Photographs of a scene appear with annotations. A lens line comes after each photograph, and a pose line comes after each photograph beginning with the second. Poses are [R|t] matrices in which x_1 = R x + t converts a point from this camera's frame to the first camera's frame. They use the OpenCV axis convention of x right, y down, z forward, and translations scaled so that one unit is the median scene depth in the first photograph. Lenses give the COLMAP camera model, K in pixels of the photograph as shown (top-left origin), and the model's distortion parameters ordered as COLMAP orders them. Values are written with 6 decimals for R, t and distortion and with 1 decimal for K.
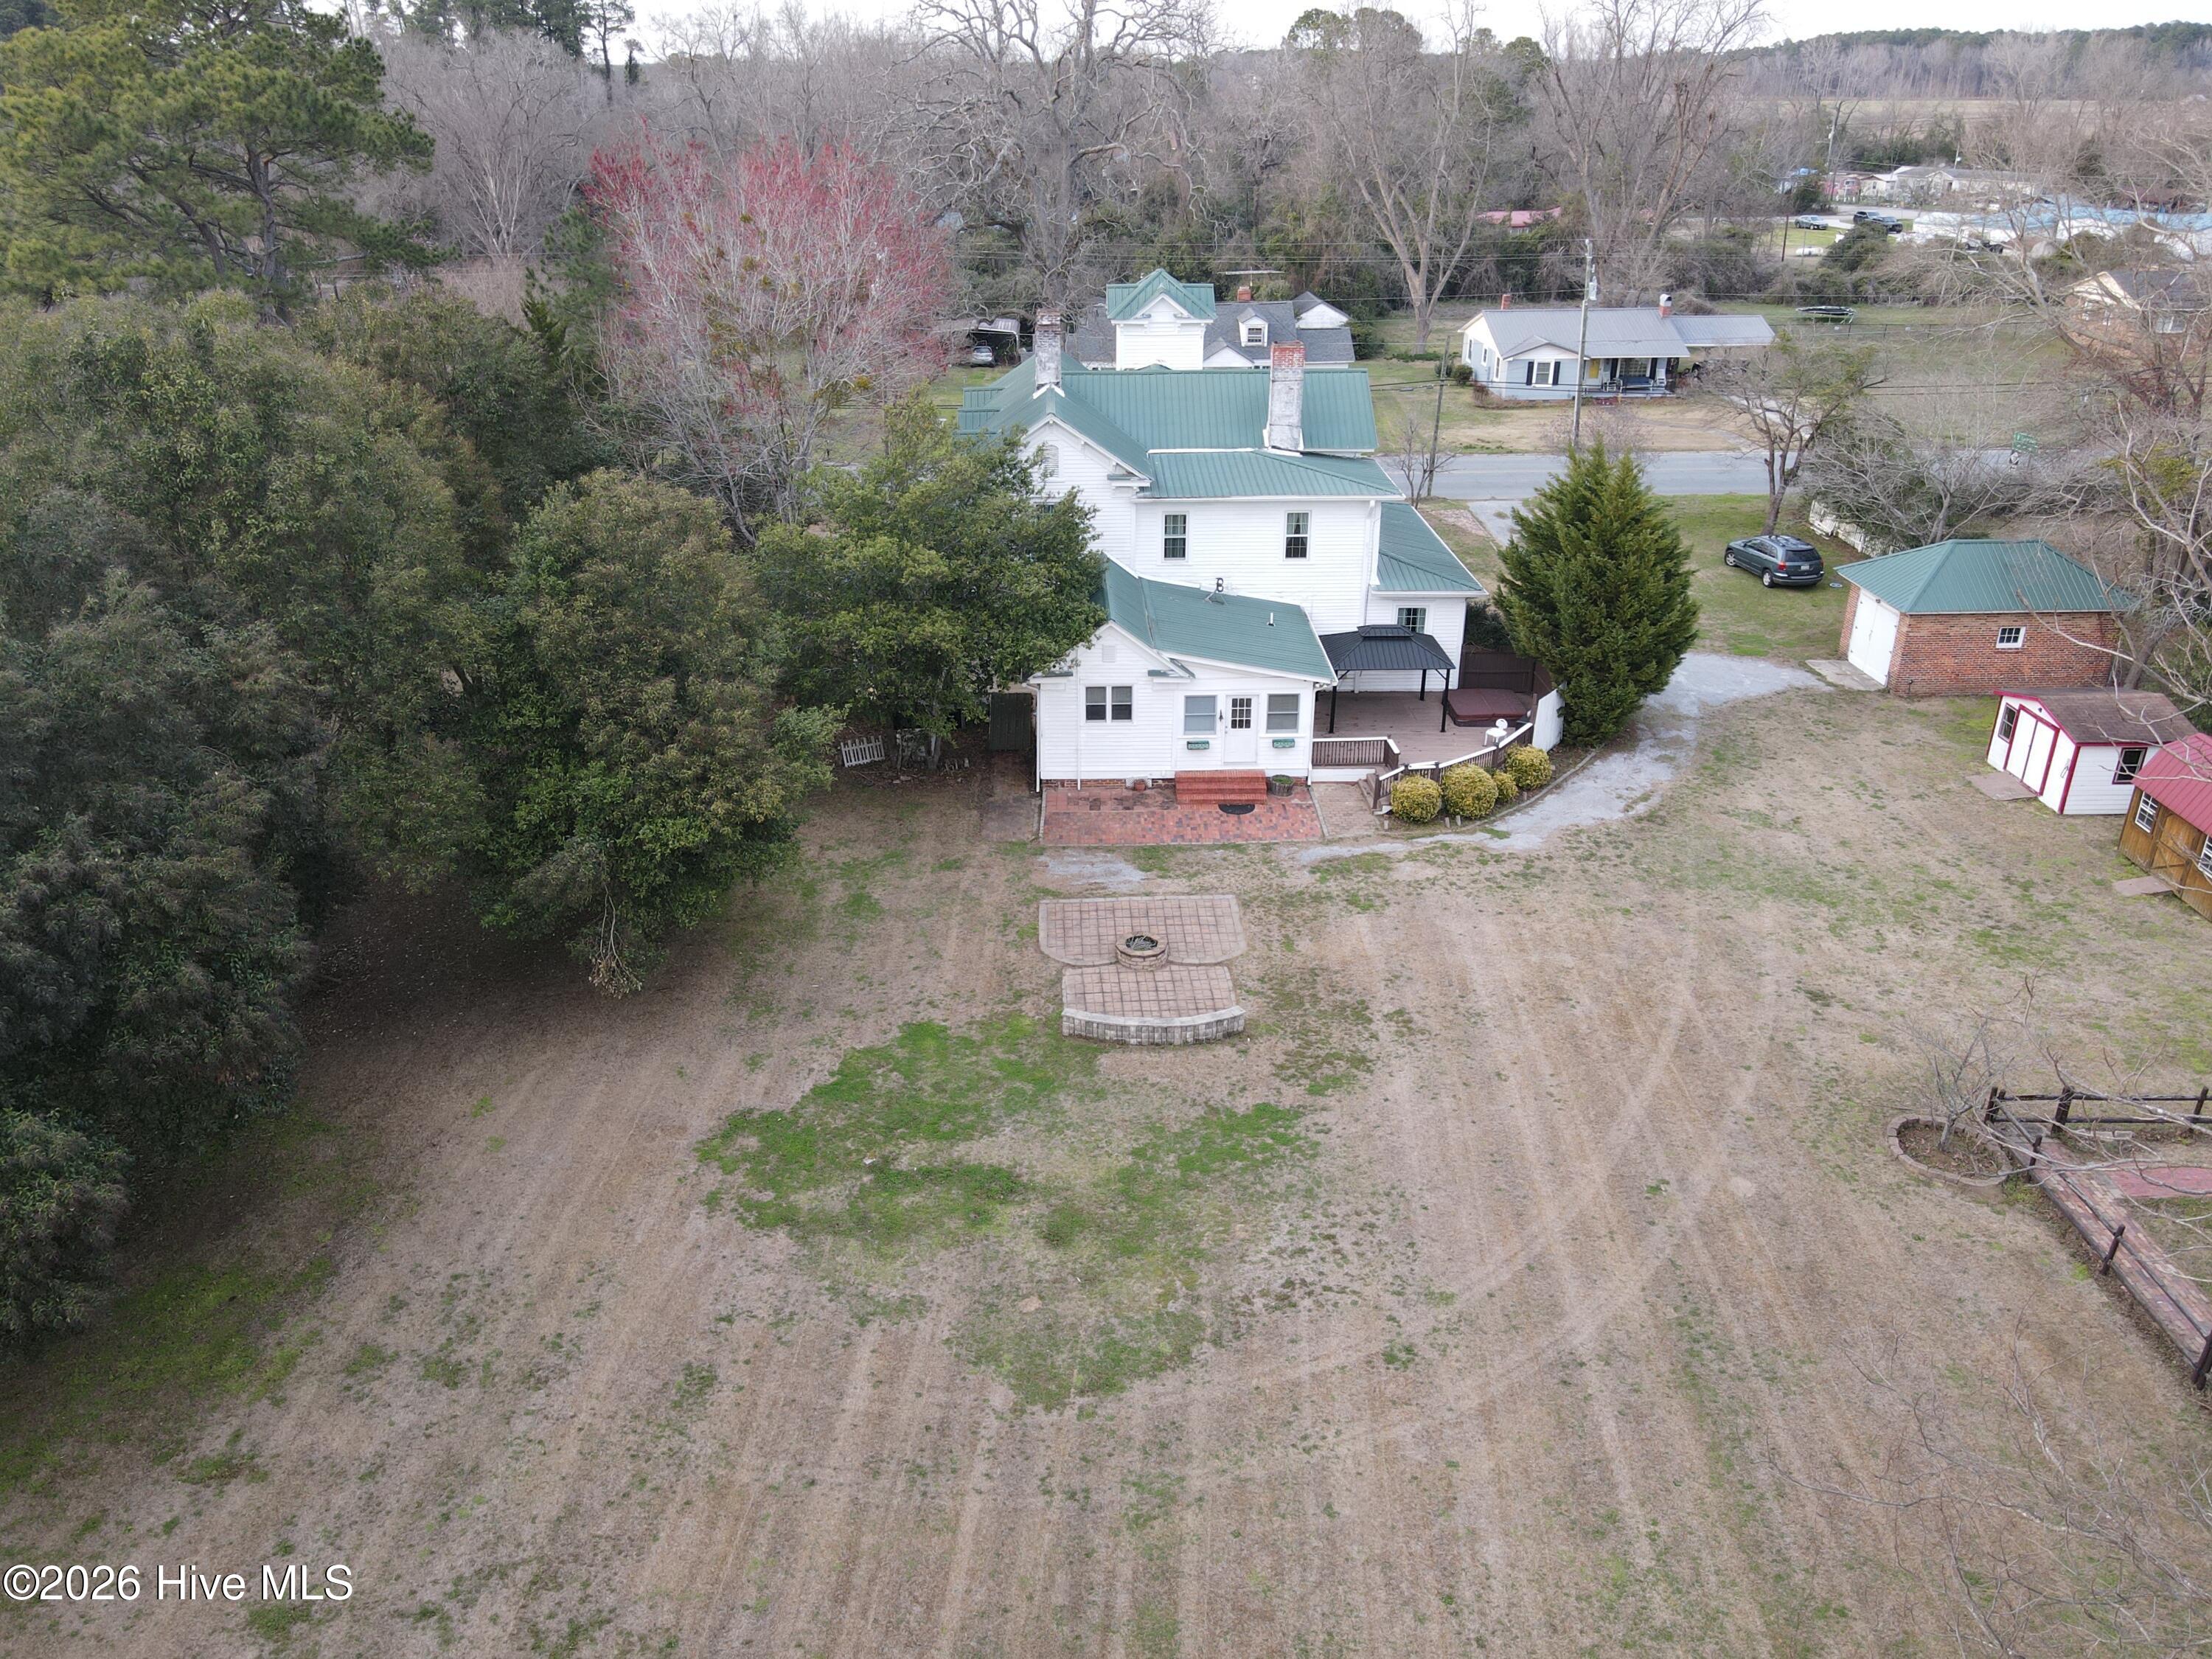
lens RADIAL K [[1629.8, 0, 1088.8], [0, 1629.8, 777.0], [0, 0, 1]] dist [0.011094, -0.005041]
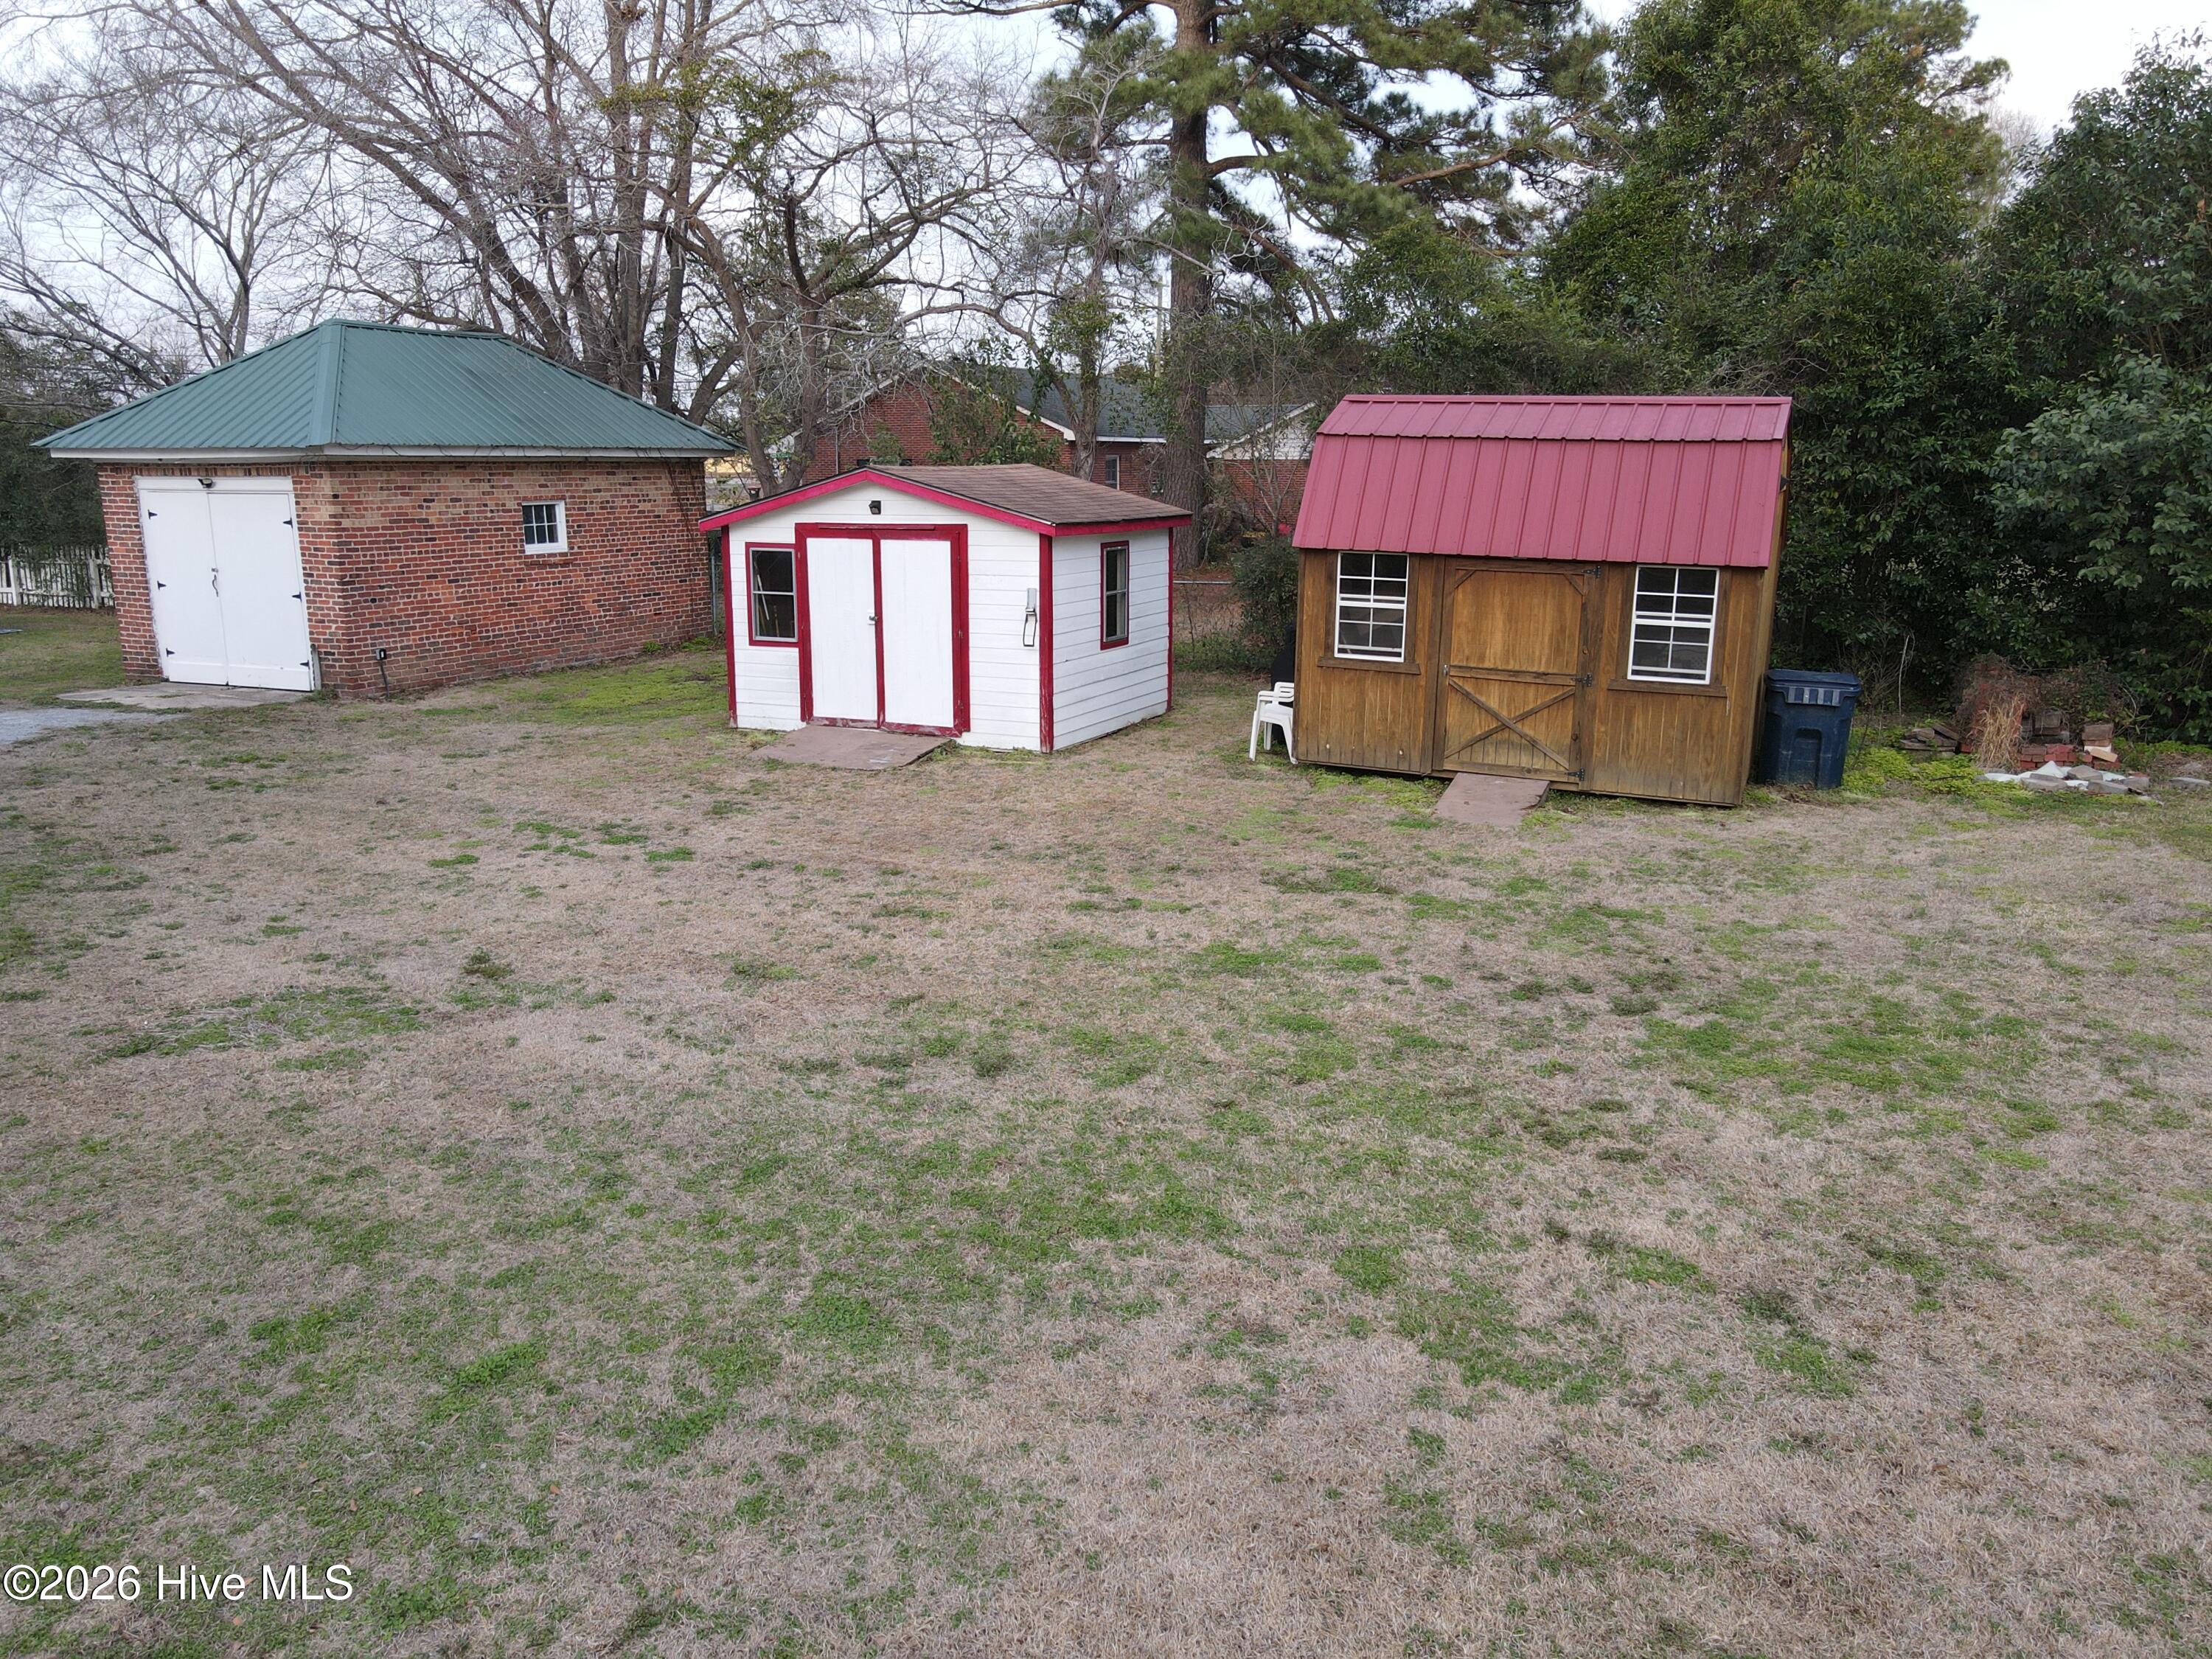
lens RADIAL K [[1629.8, 0, 1120.3], [0, 1629.8, 816.0], [0, 0, 1]] dist [0.011094, -0.005041]
pose [[0.438429, -0.191225, 0.878188, 0.283316], [0.356157, 0.934076, 0.025586, 0.031762], [-0.825186, 0.301555, 0.477632, 0.813525]]
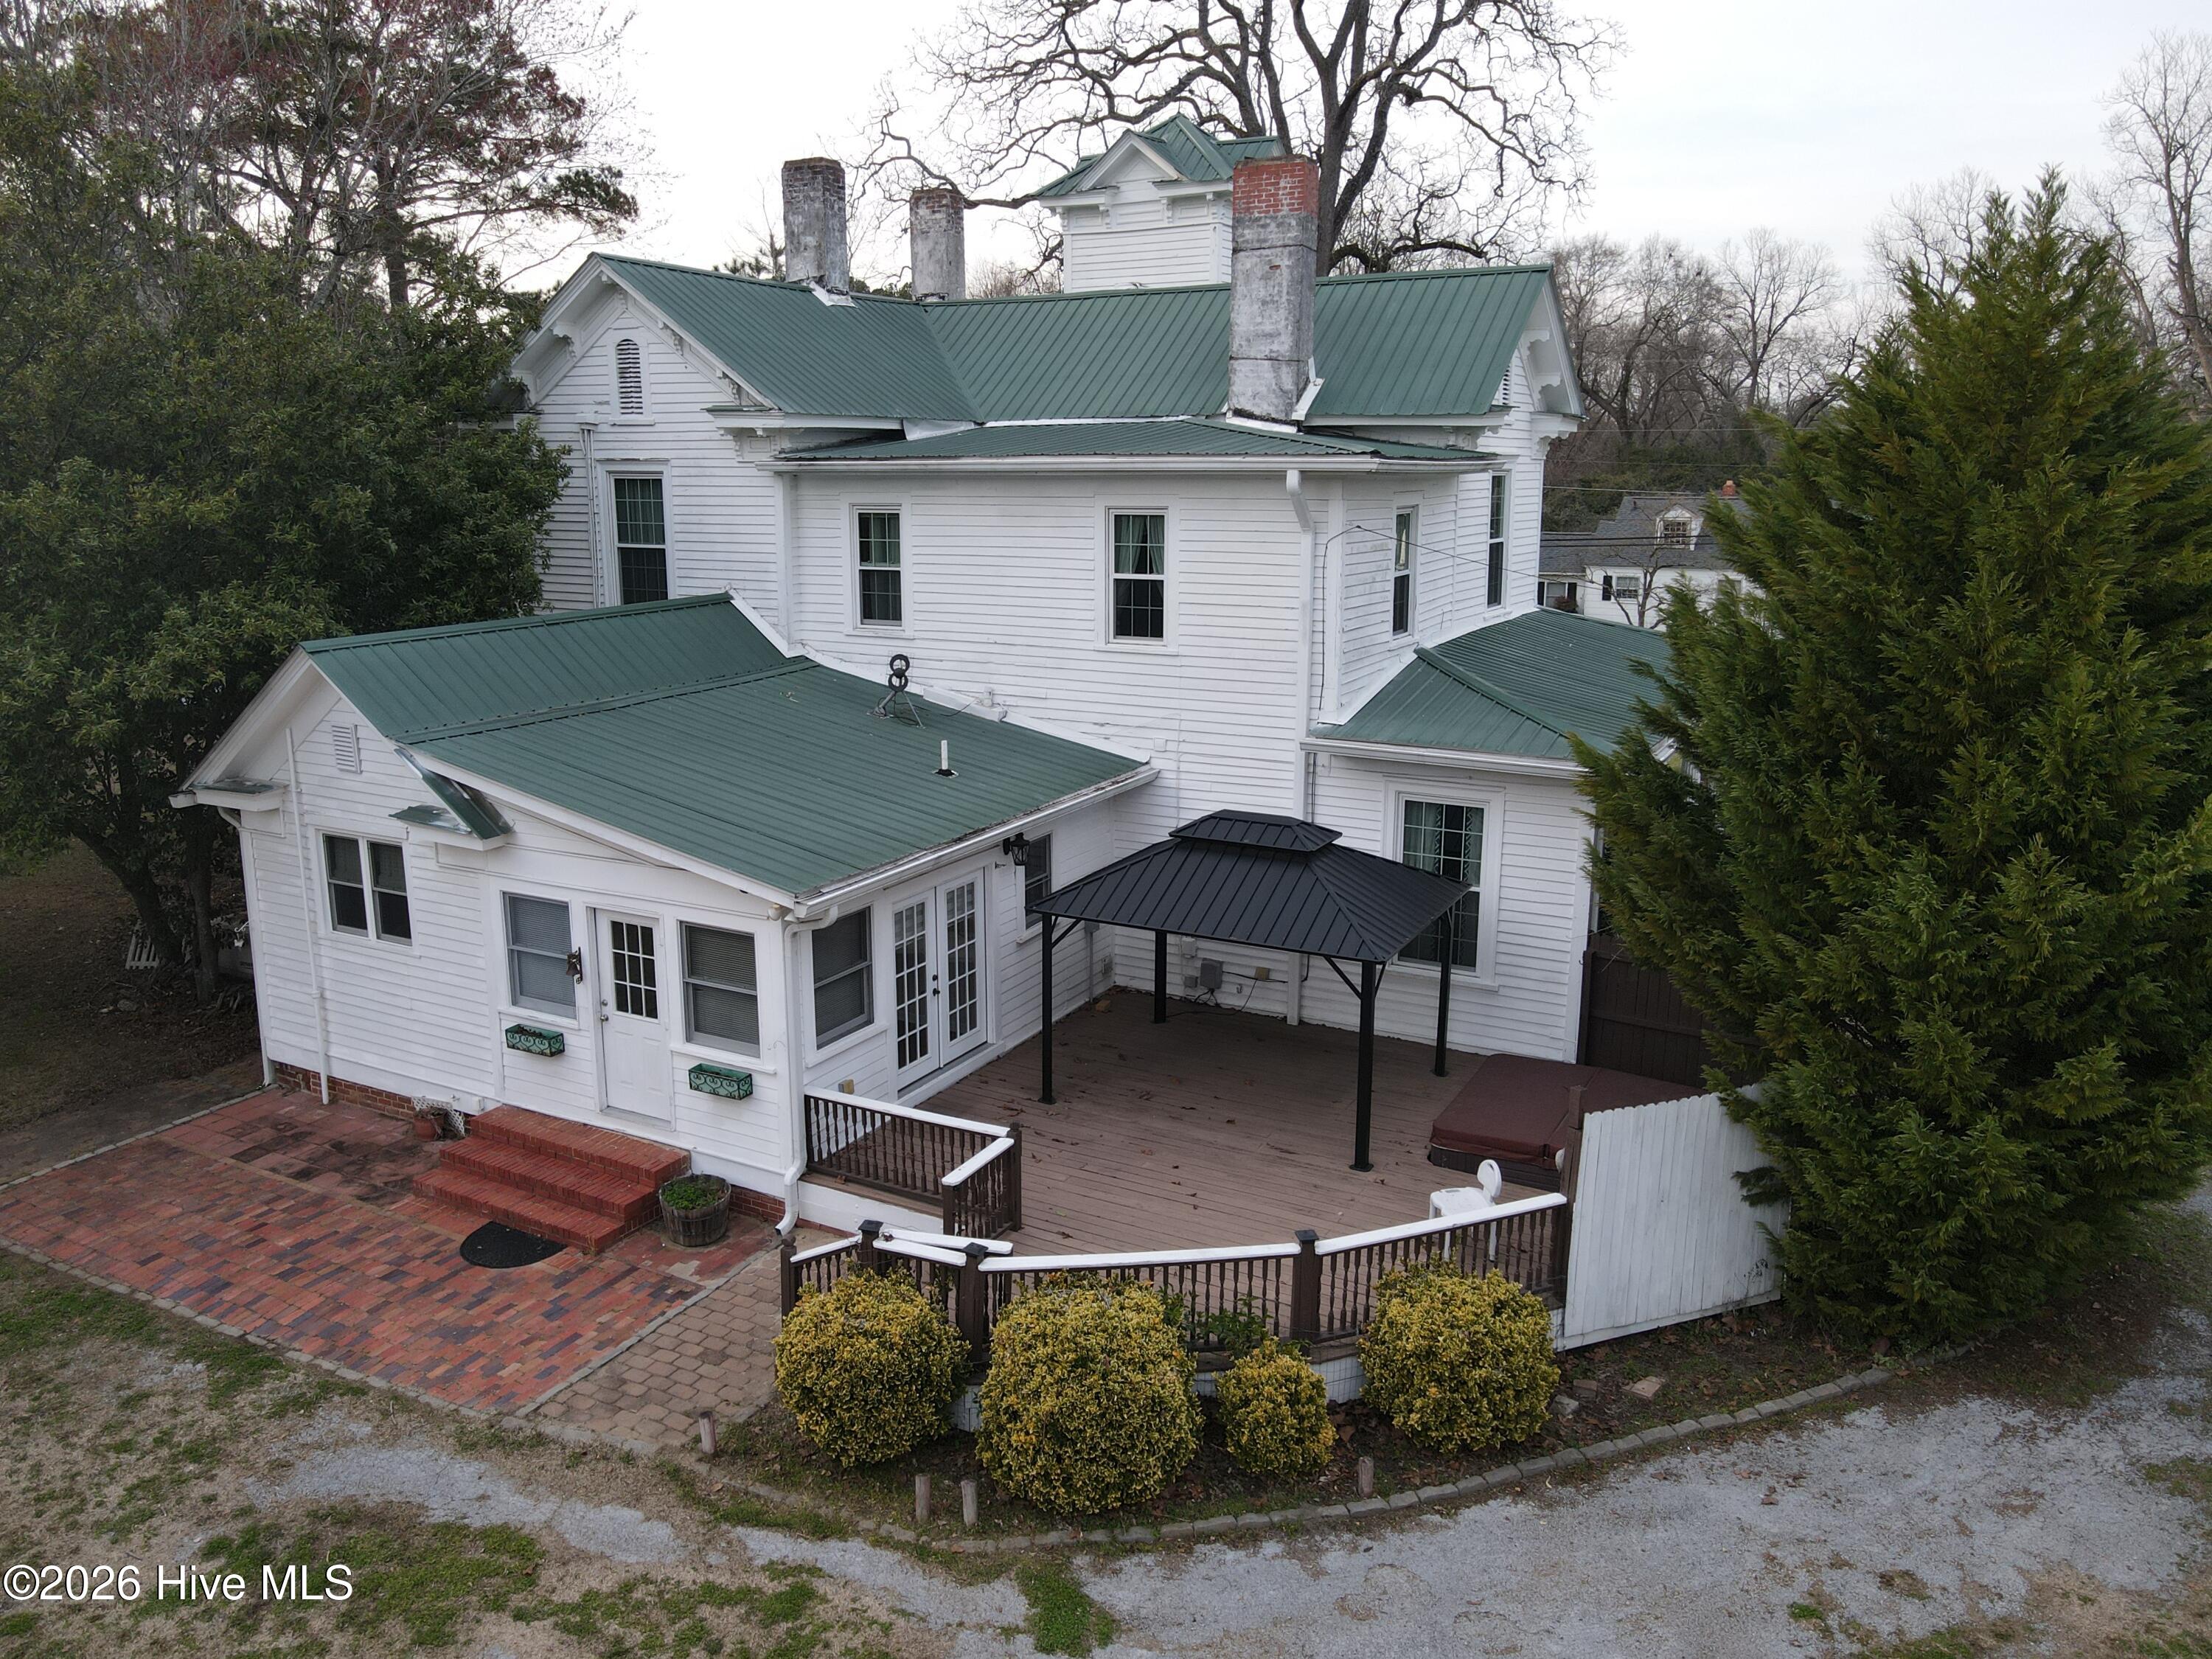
lens RADIAL K [[1629.8, 0, 1070.2], [0, 1629.8, 796.8], [0, 0, 1]] dist [0.011094, -0.005041]
pose [[0.862699, 0.102784, -0.495163, 0.341949], [-0.199779, 0.968755, -0.146974, -0.042585], [0.464586, 0.225718, 0.856278, 0.748340]]
